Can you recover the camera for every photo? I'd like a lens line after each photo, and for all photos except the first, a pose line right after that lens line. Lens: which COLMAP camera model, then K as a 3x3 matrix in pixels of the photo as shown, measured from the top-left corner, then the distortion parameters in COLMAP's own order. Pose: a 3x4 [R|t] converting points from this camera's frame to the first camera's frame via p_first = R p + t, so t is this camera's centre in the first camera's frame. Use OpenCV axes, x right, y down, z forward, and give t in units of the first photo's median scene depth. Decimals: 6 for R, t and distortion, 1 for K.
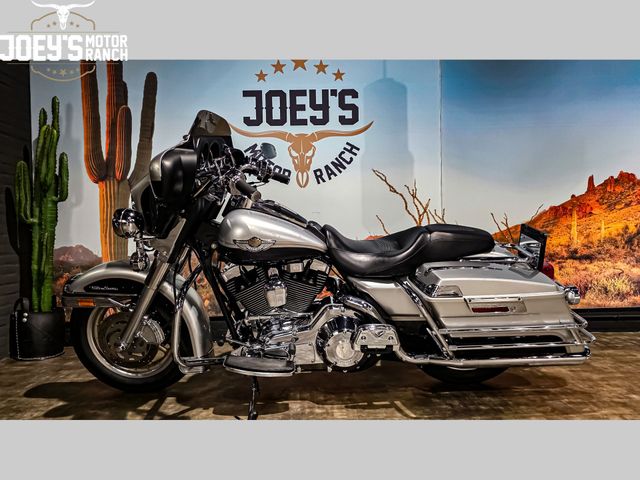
lens RADIAL K [[431.3, 0, 334.4], [0, 431.3, 237.4], [0, 0, 1]] dist [0.010140, -0.003027]
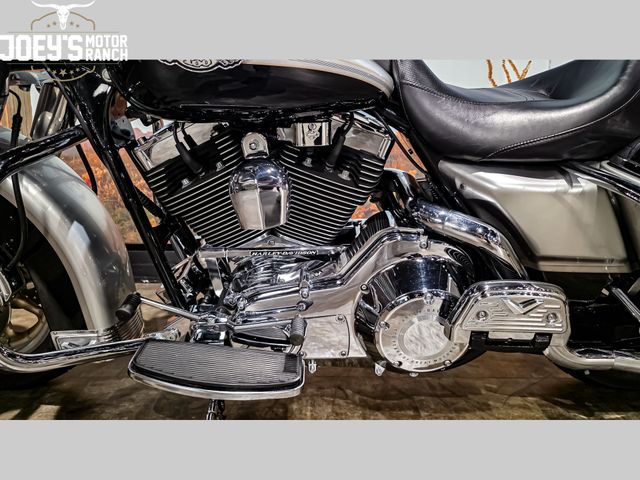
lens RADIAL K [[431.3, 0, 334.4], [0, 431.3, 237.4], [0, 0, 1]] dist [0.010140, -0.003027]
pose [[0.999435, 0.032860, -0.007028, -0.060912], [-0.031370, 0.987361, 0.155351, 0.099208], [0.012044, -0.155043, 0.987834, 0.576928]]
